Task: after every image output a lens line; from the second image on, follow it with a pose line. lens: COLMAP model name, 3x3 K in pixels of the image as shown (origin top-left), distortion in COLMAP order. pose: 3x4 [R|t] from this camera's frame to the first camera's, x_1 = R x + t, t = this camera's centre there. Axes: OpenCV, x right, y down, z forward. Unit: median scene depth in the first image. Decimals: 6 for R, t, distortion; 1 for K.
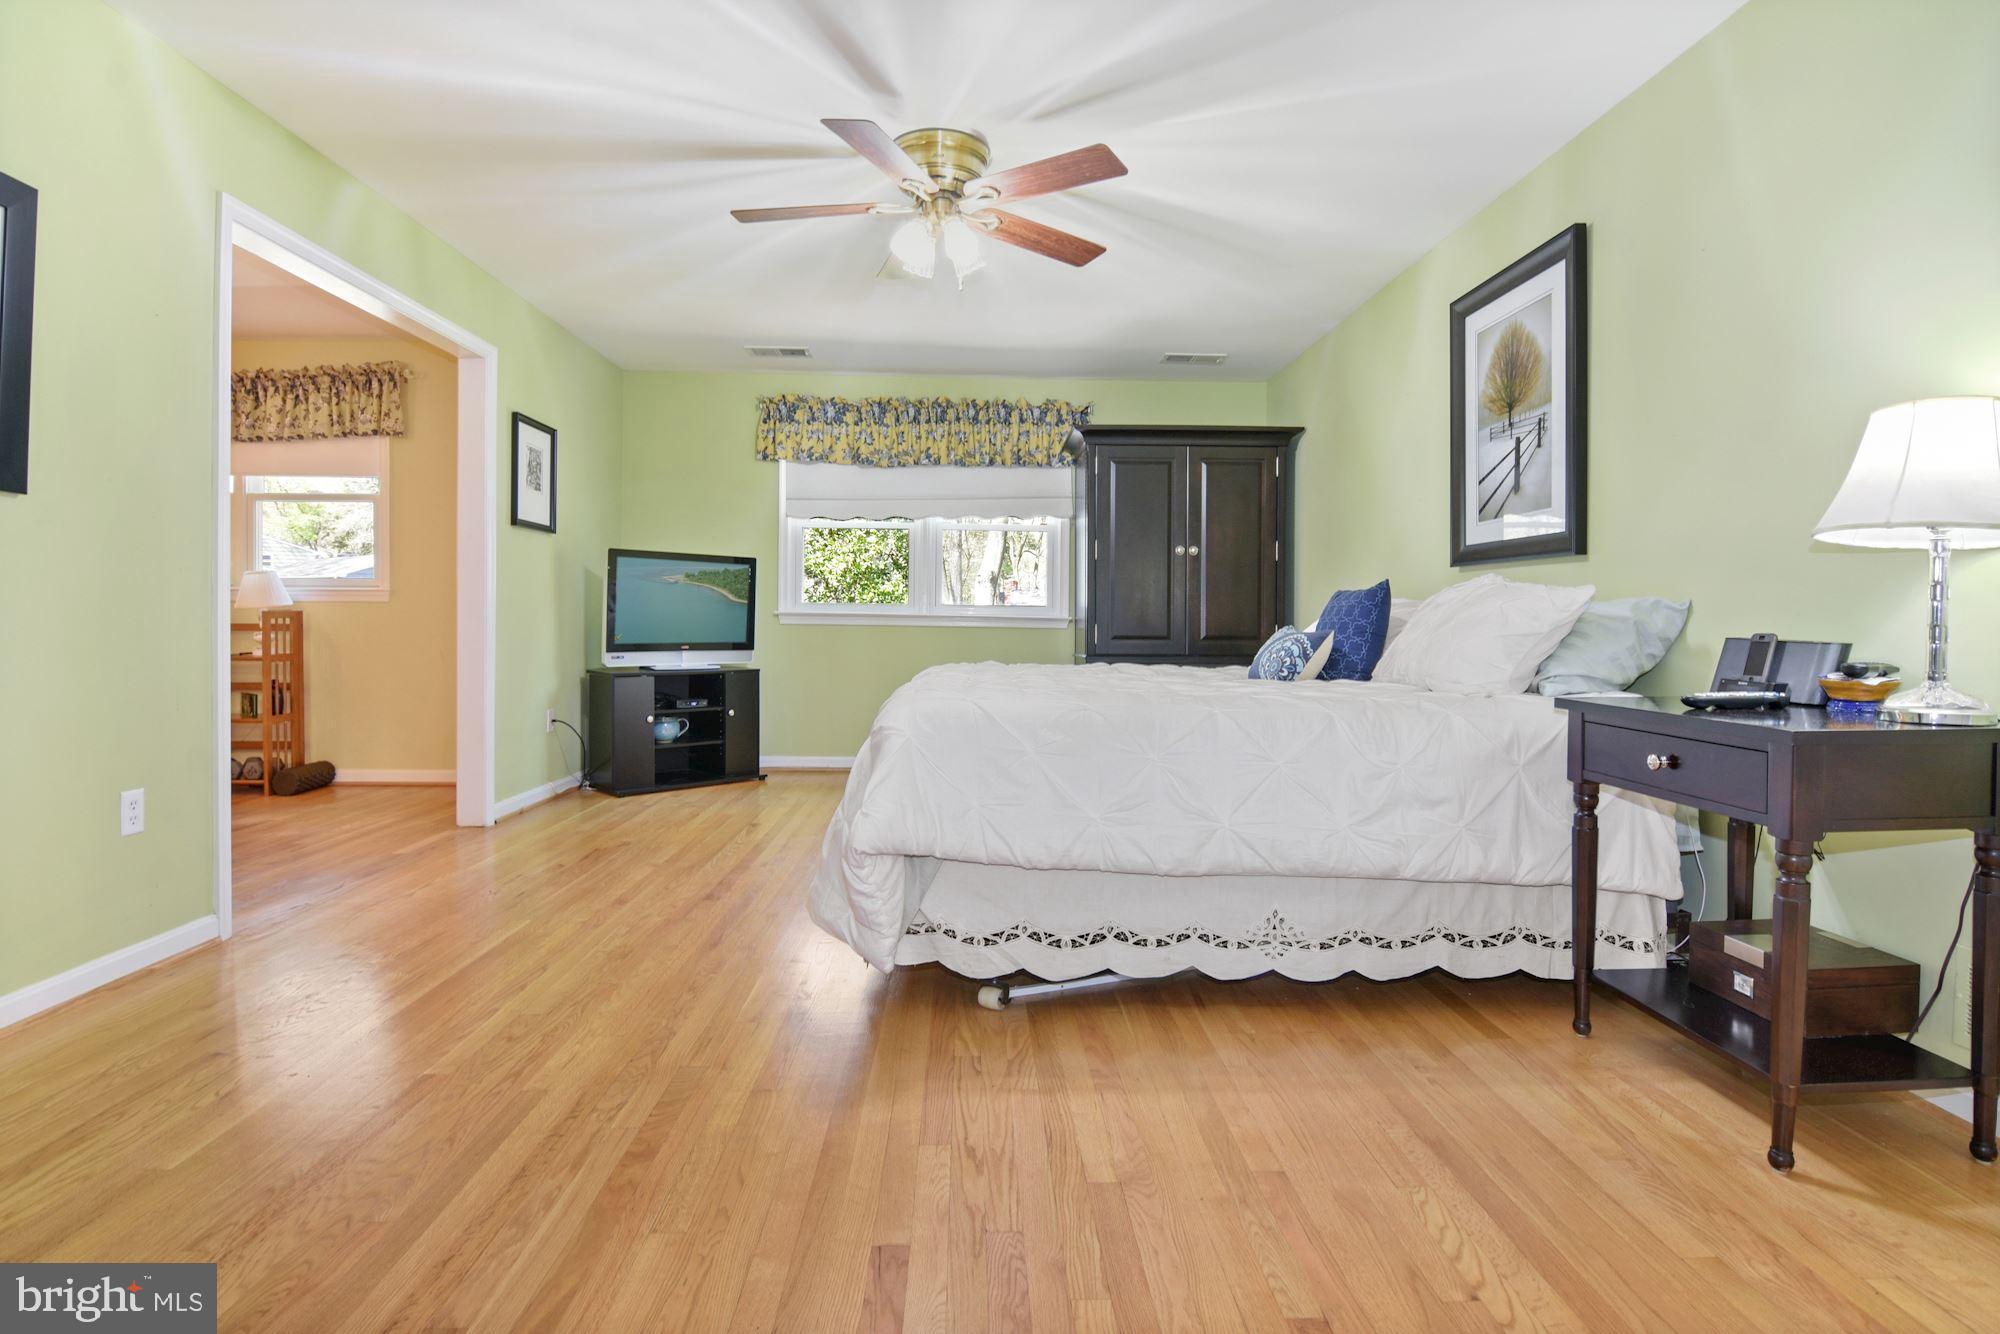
lens RADIAL K [[994.2, 0, 1006.2], [0, 994.2, 641.6], [0, 0, 1]] dist [-0.010167, -0.001432]
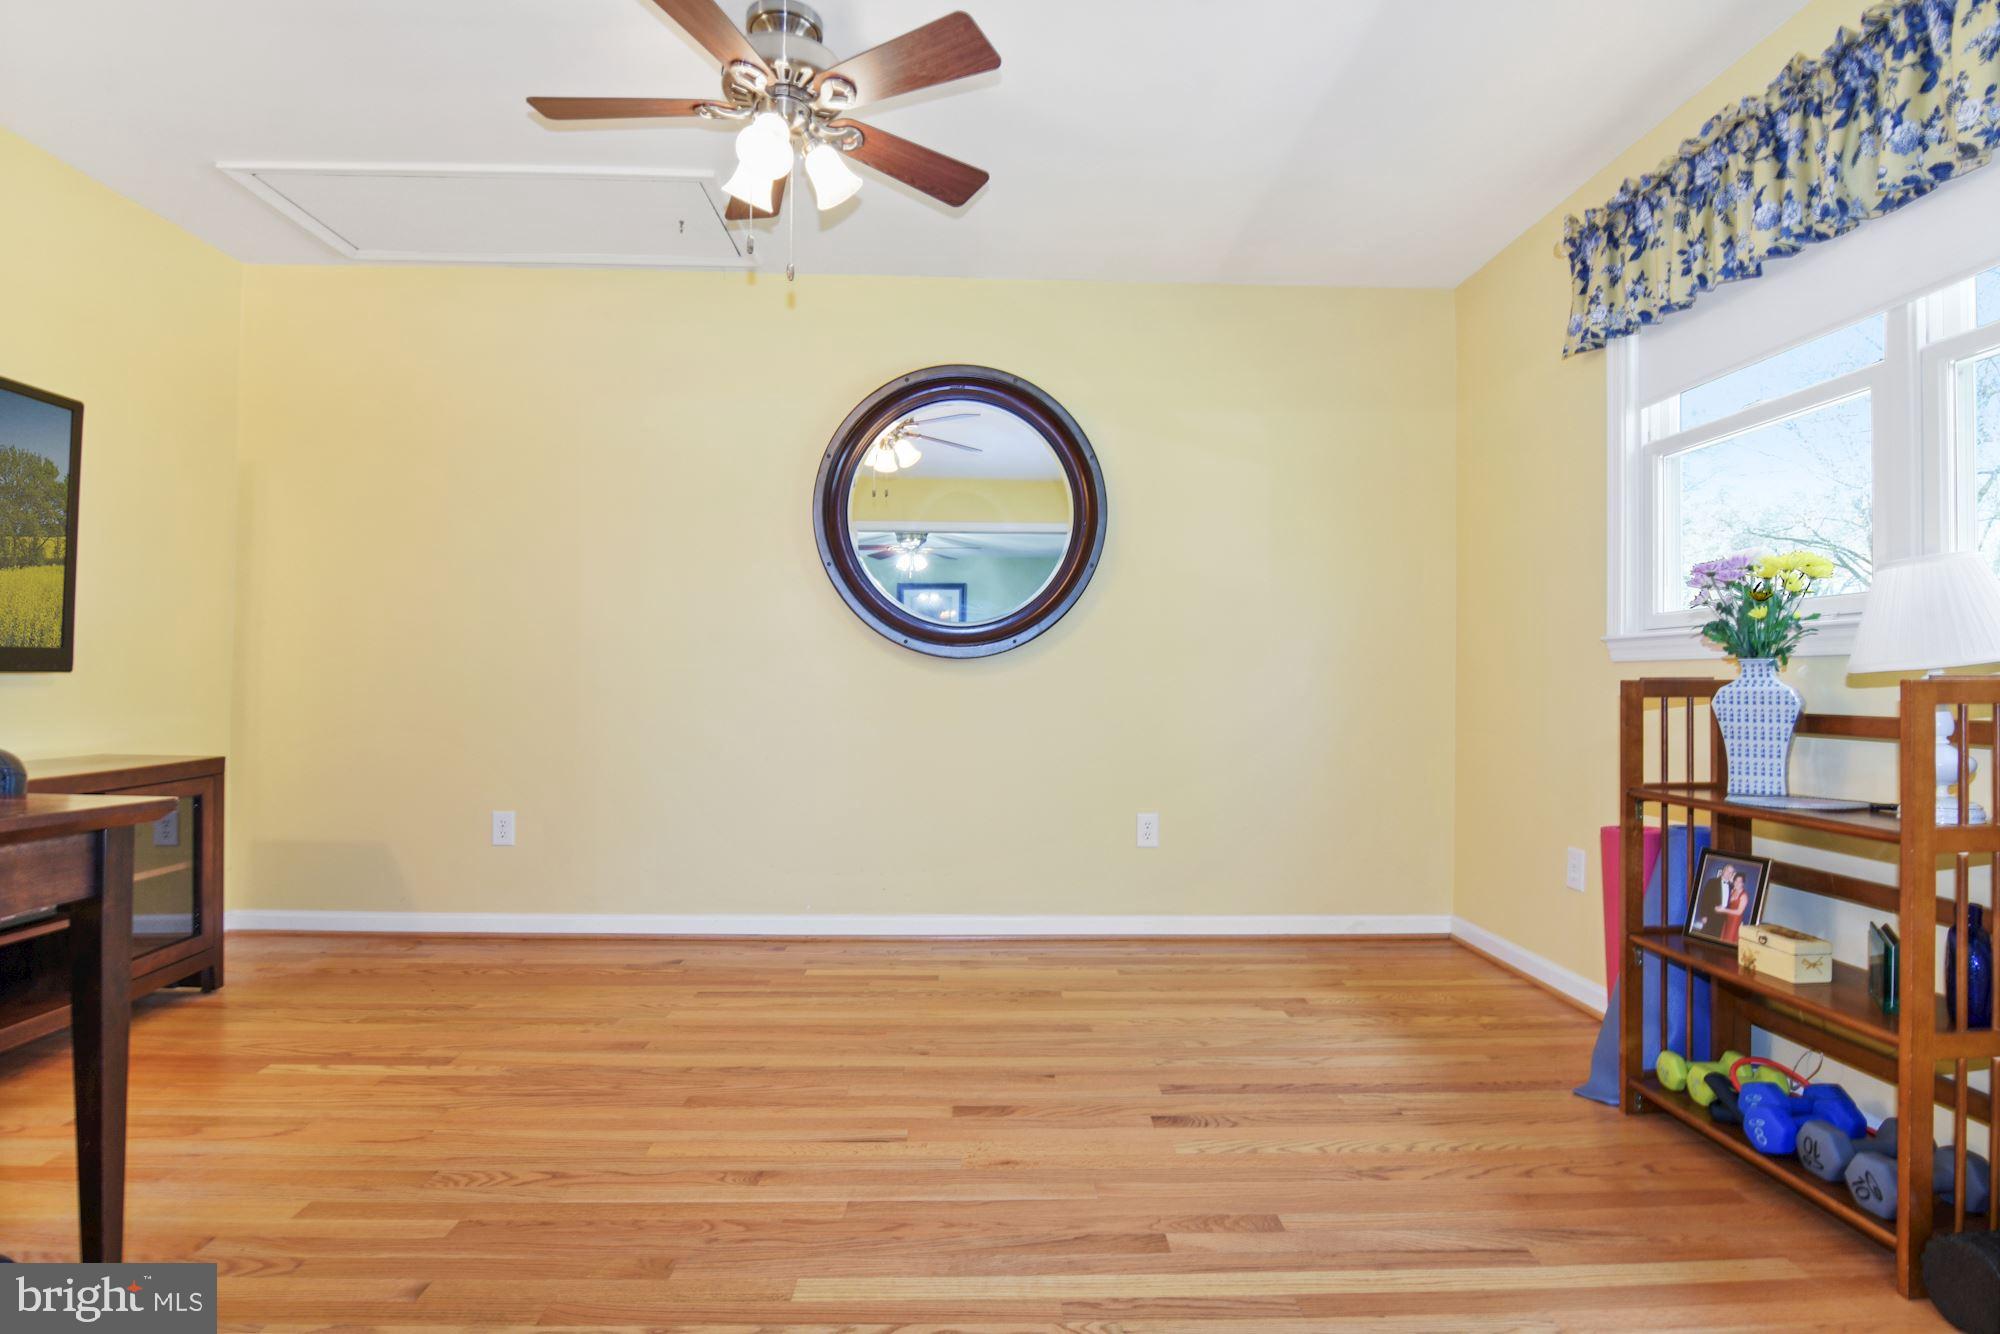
lens RADIAL K [[992.1, 0, 1004.3], [0, 992.1, 673.3], [0, 0, 1]] dist [-0.005252, -0.011082]
pose [[0.000137, -0.016310, -0.999867, -0.434327], [-0.030196, 0.999411, -0.016306, -0.018908], [0.999544, 0.030194, -0.000355, 0.696200]]
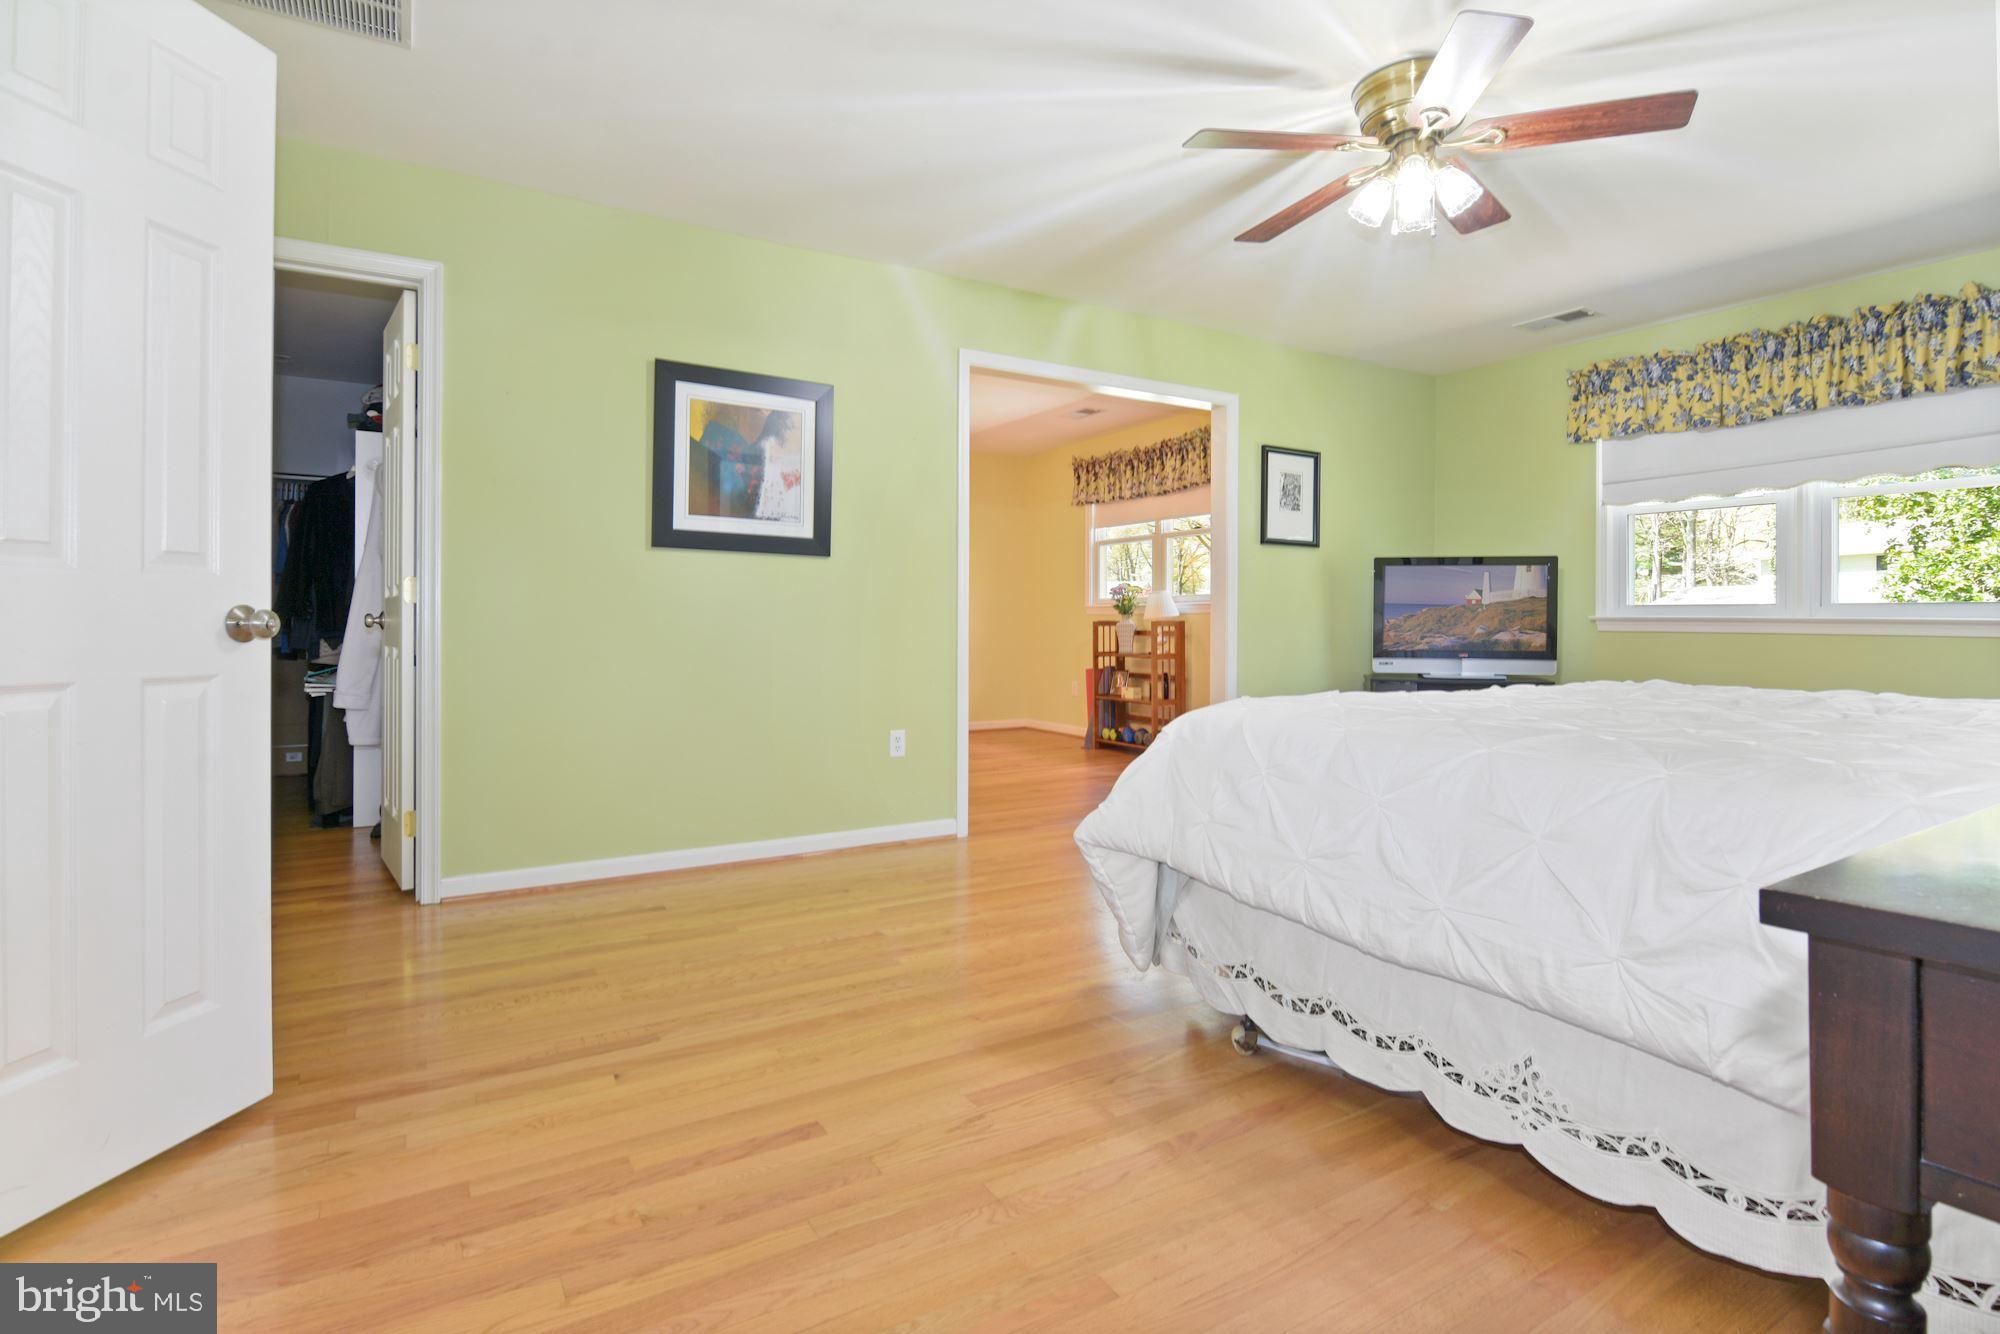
lens RADIAL K [[984.7, 0, 1005.0], [0, 984.7, 628.7], [0, 0, 1]] dist [0.002243, -0.011353]
pose [[0.490172, -0.002436, -0.871622, 0.303497], [-0.016346, 0.999795, -0.011986, -0.001302], [0.871472, 0.020123, 0.490032, 0.164415]]
